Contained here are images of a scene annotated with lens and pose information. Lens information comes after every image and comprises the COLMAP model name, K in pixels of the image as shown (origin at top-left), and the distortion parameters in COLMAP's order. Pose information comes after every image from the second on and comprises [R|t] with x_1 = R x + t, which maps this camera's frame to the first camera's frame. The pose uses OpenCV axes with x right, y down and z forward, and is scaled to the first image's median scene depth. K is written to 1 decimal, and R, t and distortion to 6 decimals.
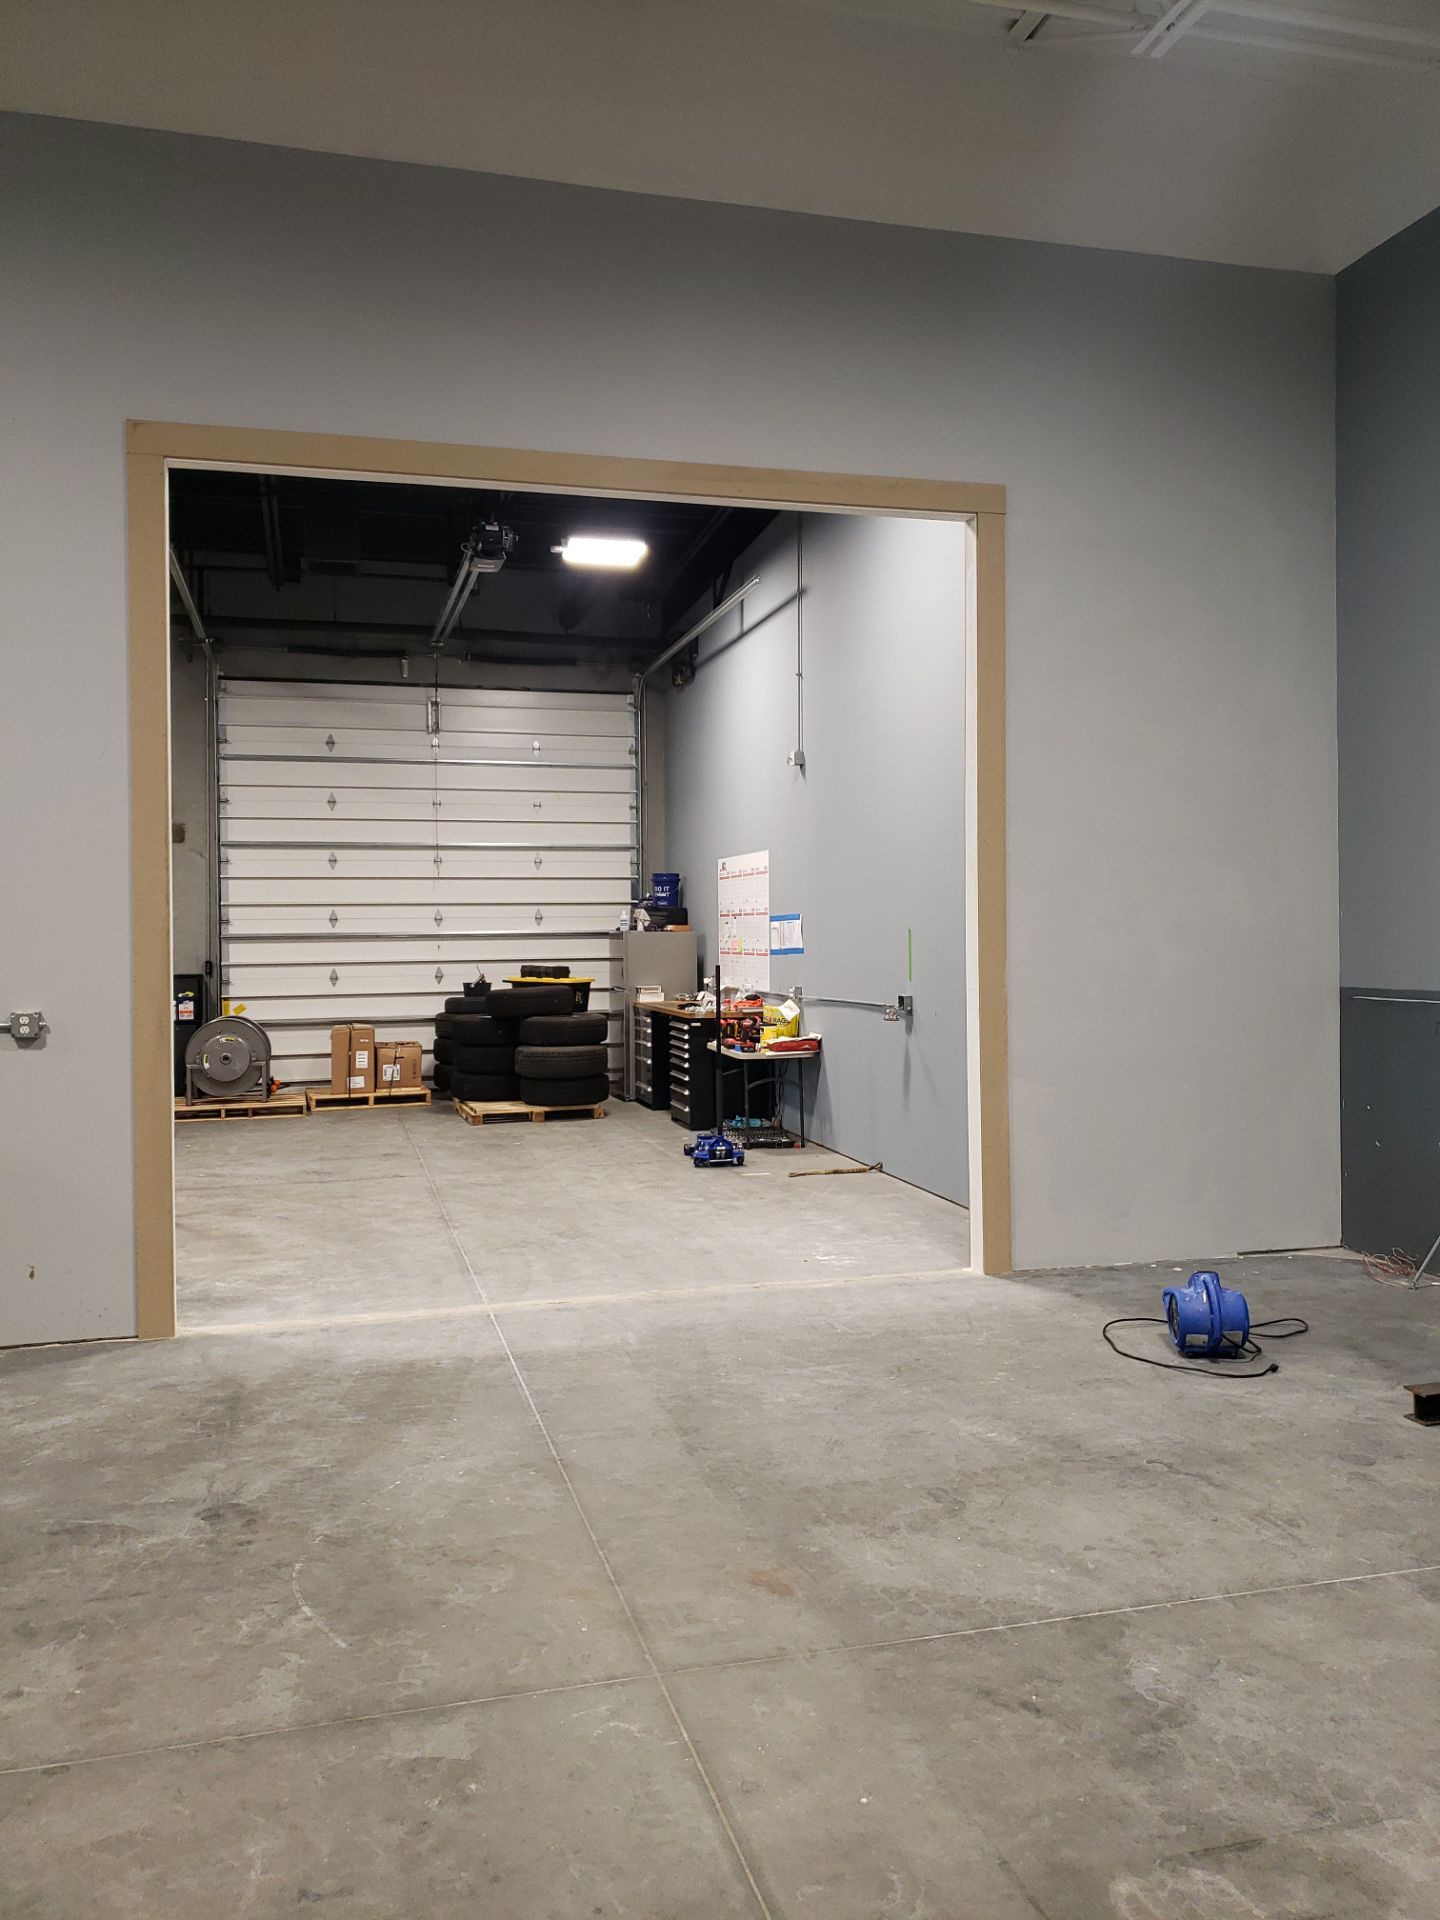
lens RADIAL K [[1438.9, 0, 720.0], [0, 1438.9, 960.0], [0, 0, 1]] dist [-0.004168, -0.006254]
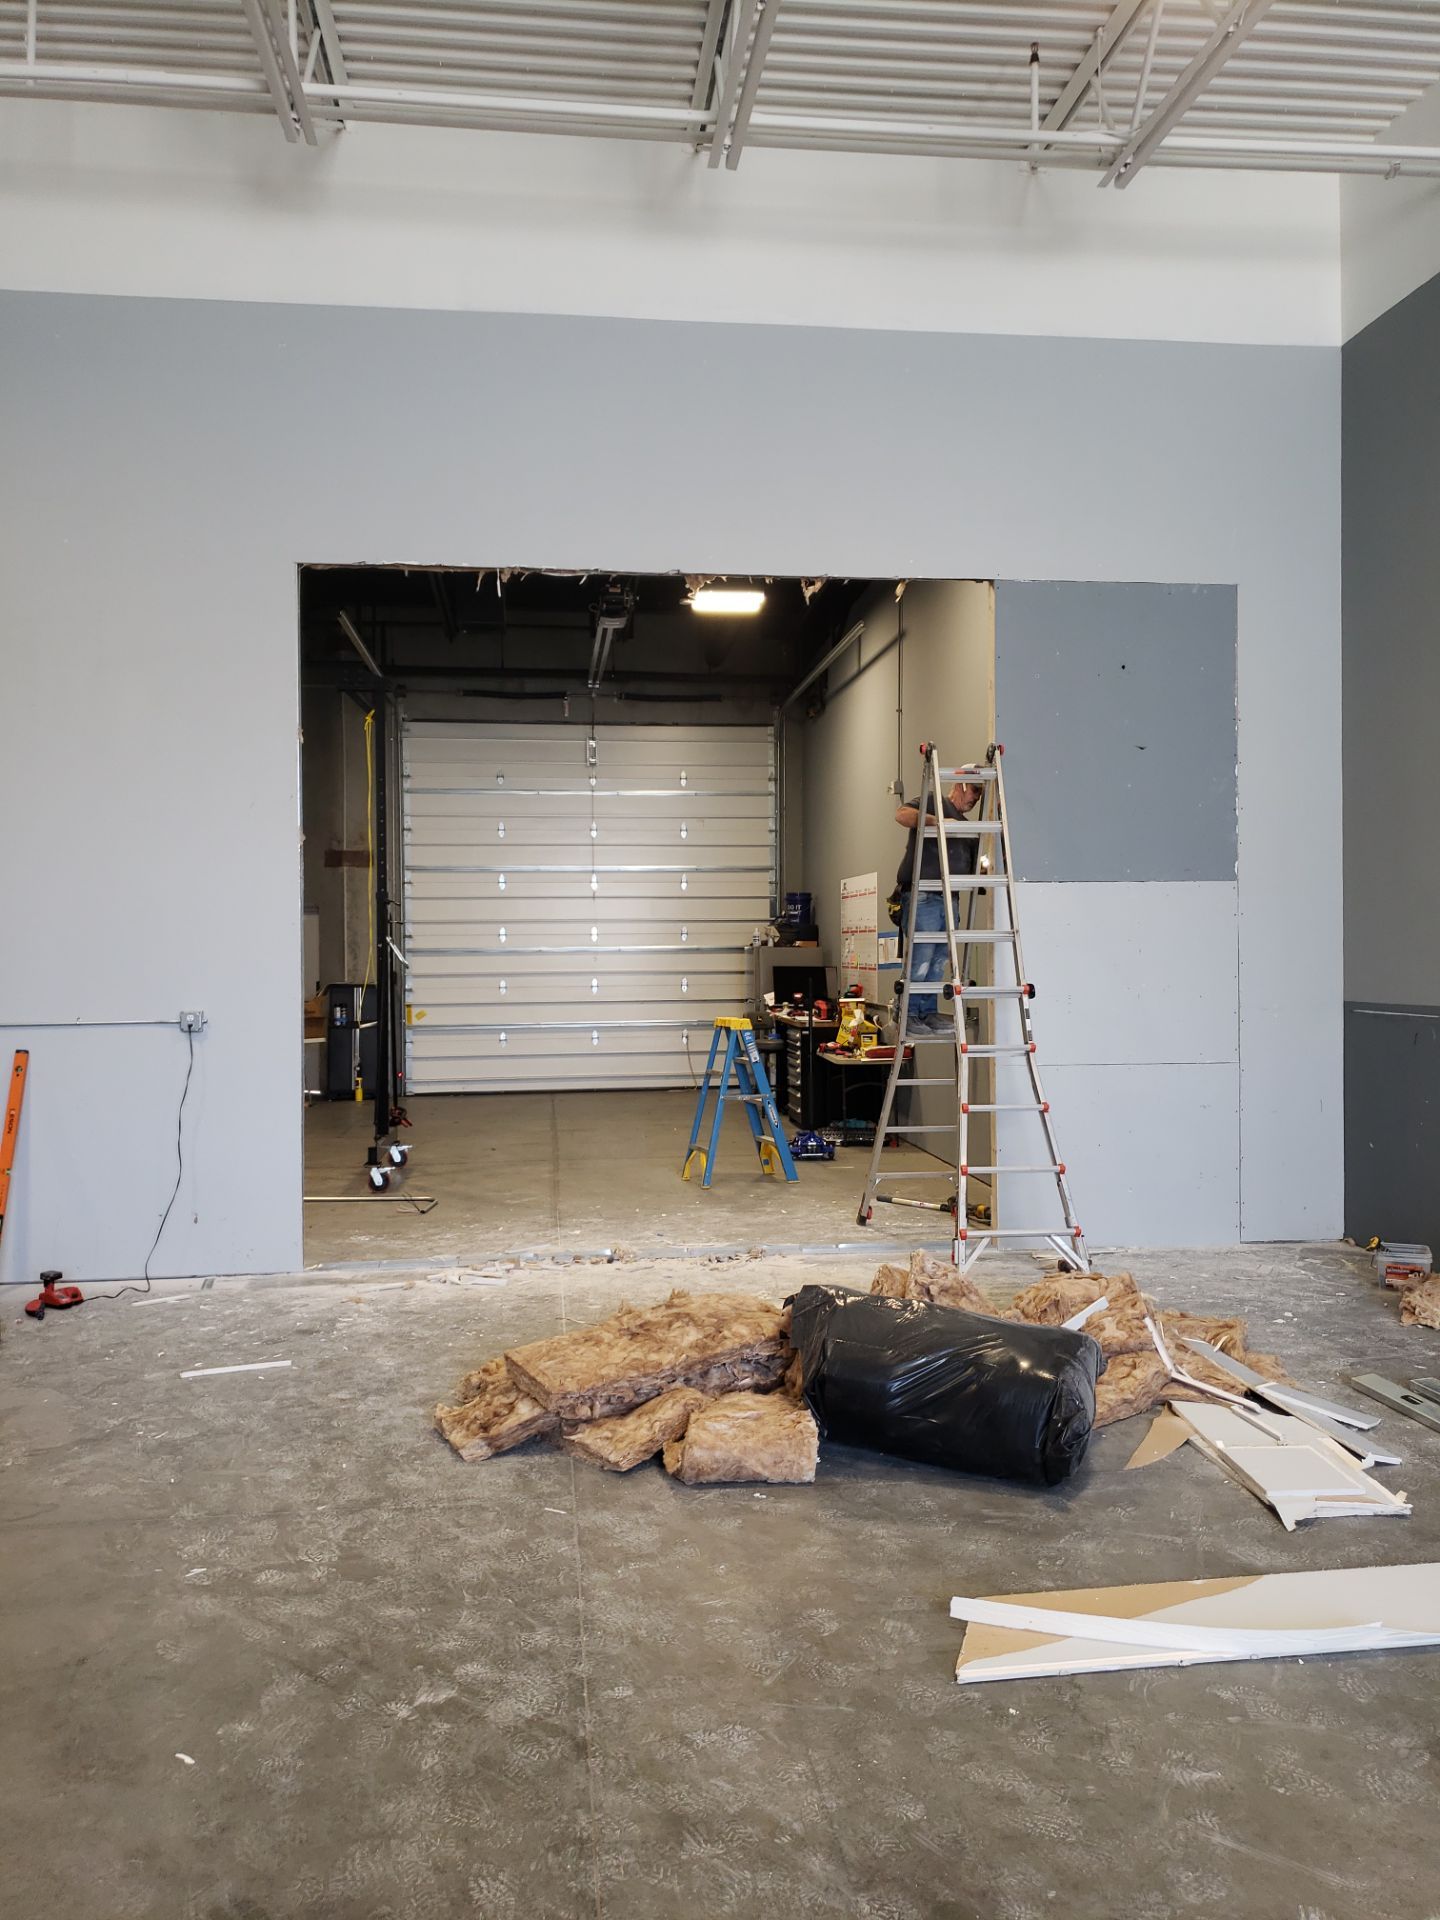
lens RADIAL K [[1424.3, 0, 704.6], [0, 1424.3, 960.1], [0, 0, 1]] dist [-0.003605, -0.002985]
pose [[0.988380, 0.003030, -0.151975, 0.058107], [-0.004461, 0.999949, -0.009074, -0.000036], [0.151940, 0.009647, 0.988343, -0.065155]]
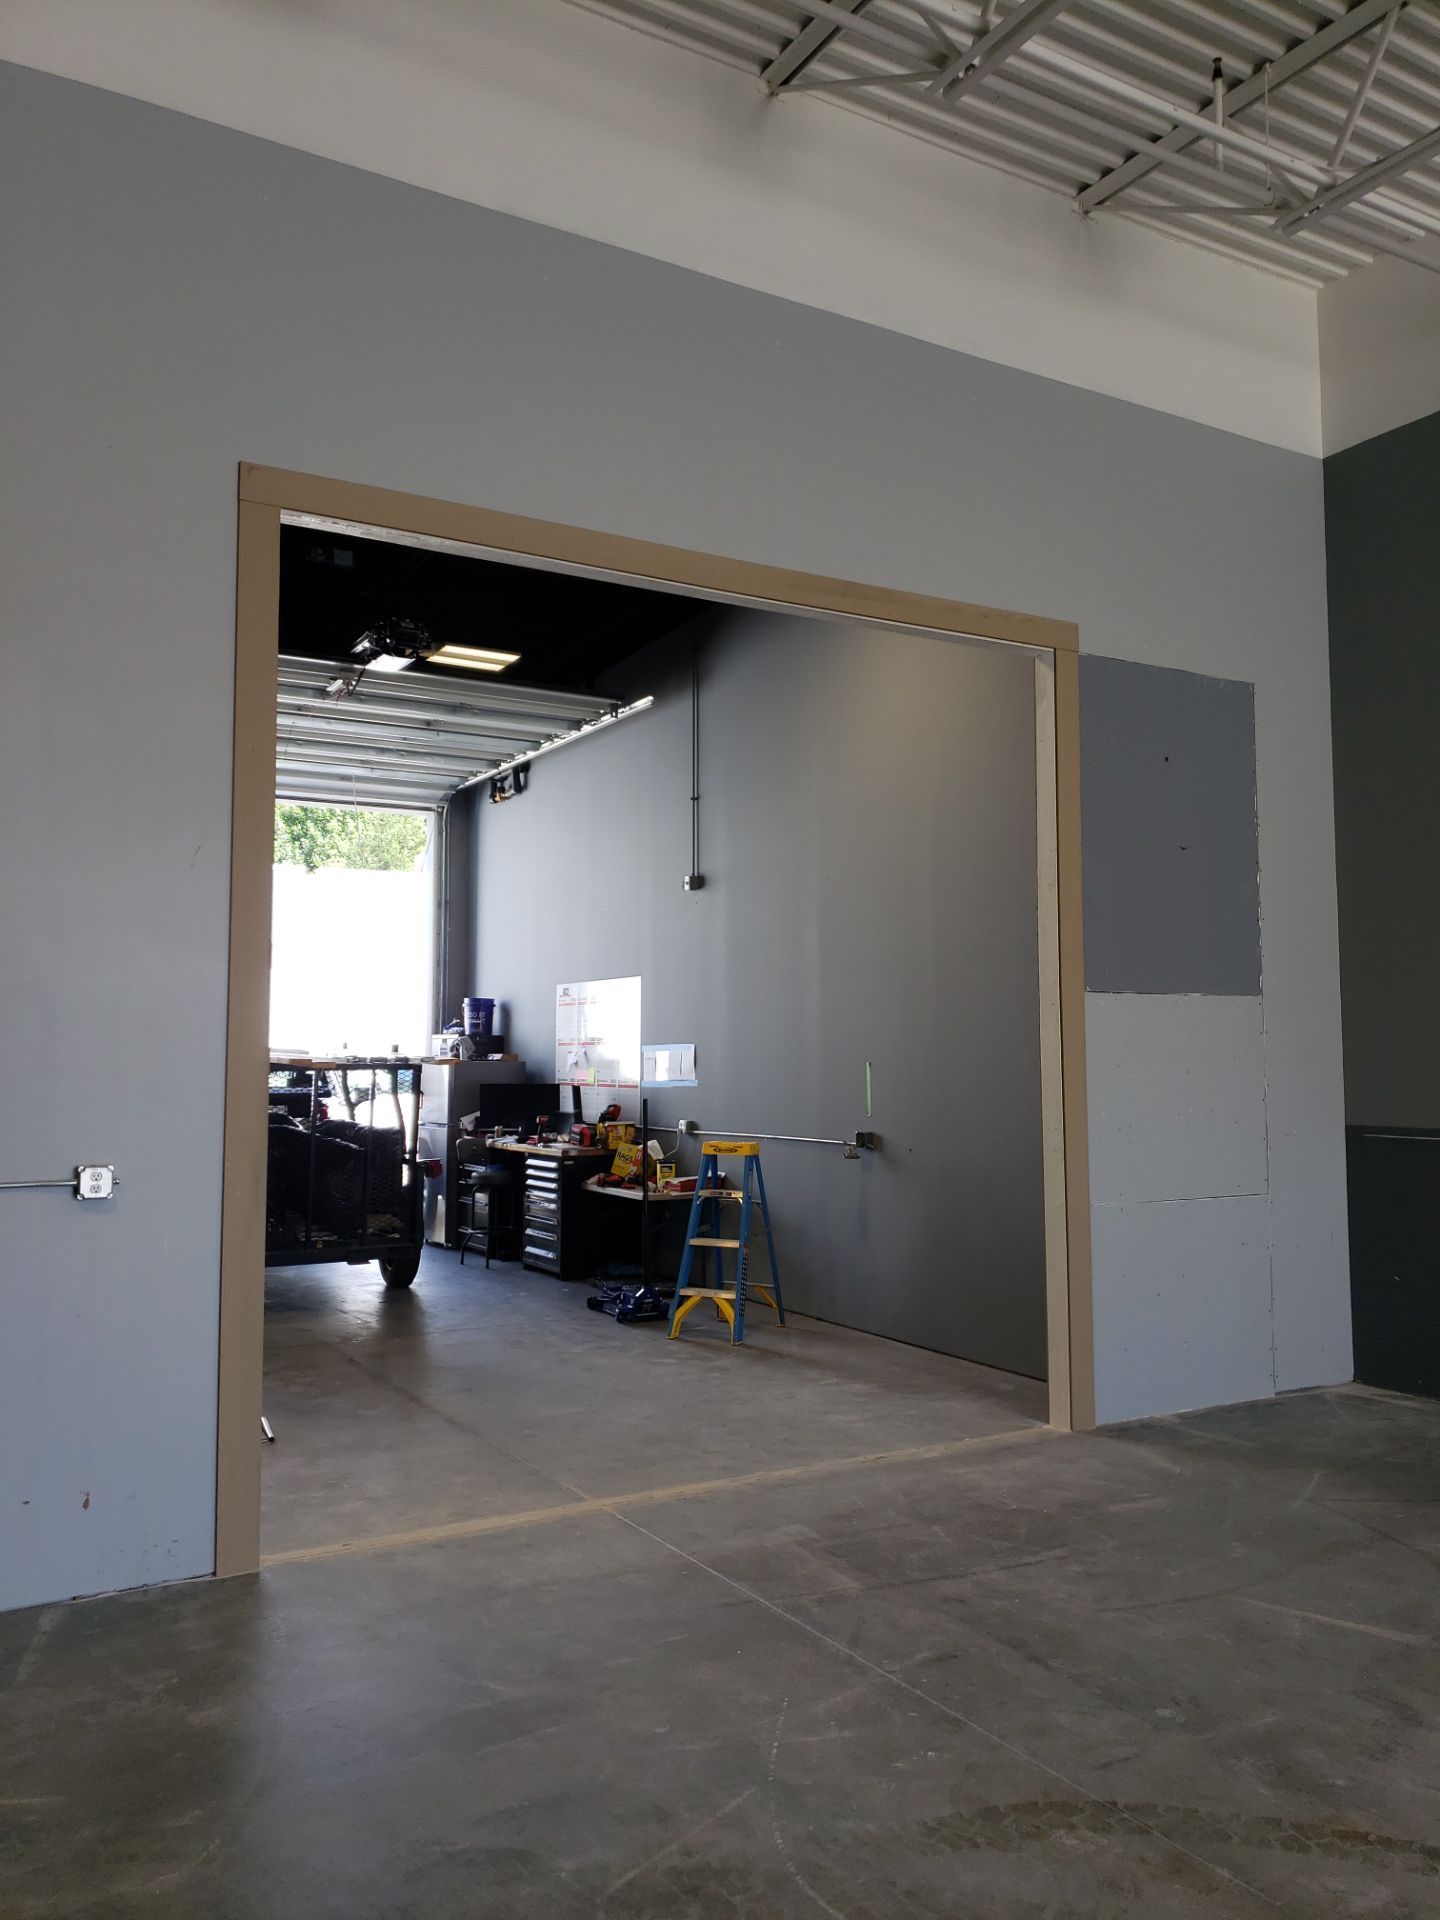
lens RADIAL K [[1461.2, 0, 723.3], [0, 1461.2, 948.7], [0, 0, 1]] dist [0.005045, -0.002047]
pose [[0.967712, 0.028647, 0.250425, -0.129838], [-0.004847, 0.995452, -0.095141, -0.002661], [-0.252012, 0.090855, 0.963450, 0.043913]]
